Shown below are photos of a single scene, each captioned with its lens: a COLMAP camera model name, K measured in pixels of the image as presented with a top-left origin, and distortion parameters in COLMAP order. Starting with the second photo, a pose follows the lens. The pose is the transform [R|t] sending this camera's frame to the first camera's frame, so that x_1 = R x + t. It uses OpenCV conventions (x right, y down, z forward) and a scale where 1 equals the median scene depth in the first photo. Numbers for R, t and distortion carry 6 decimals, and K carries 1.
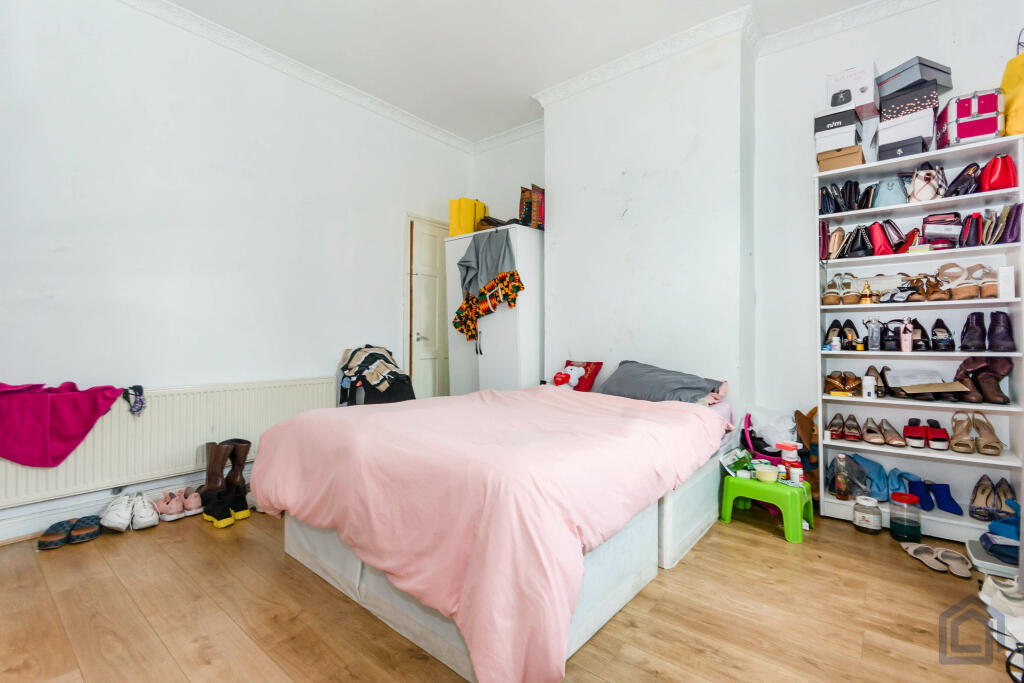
lens RADIAL K [[460.9, 0, 508.5], [0, 460.9, 339.0], [0, 0, 1]] dist [0.001444, -0.001163]
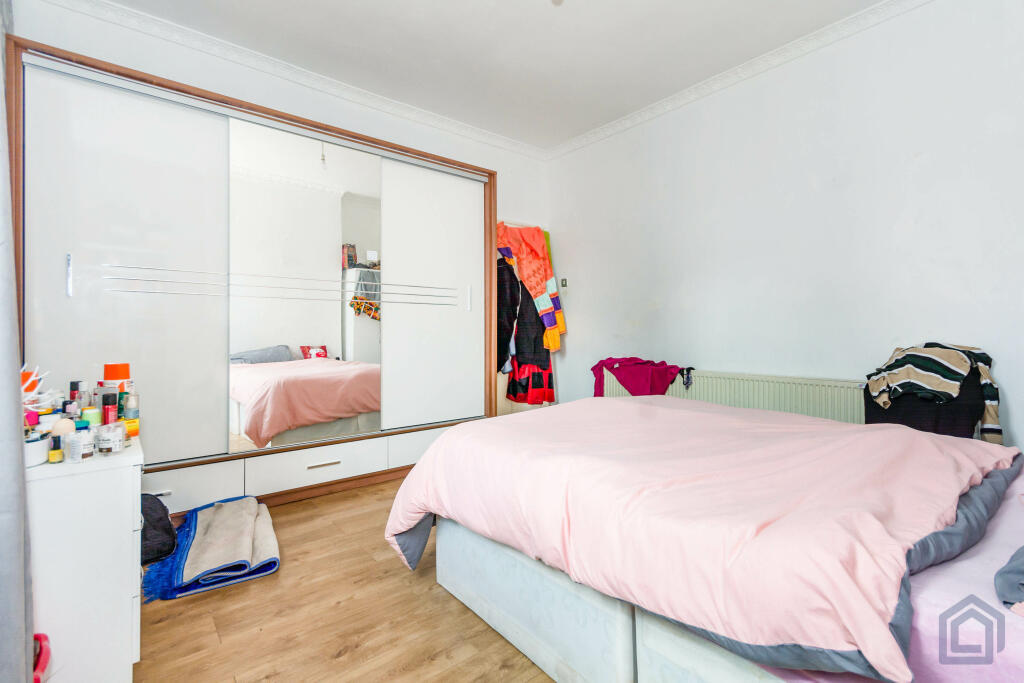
lens RADIAL K [[460.9, 0, 508.5], [0, 460.9, 335.8], [0, 0, 1]] dist [0.001444, -0.001163]
pose [[-0.181295, 0.007734, -0.983398, 0.903371], [0.000526, 0.999970, 0.007767, -0.008496], [0.983429, 0.000891, -0.181294, 0.937887]]
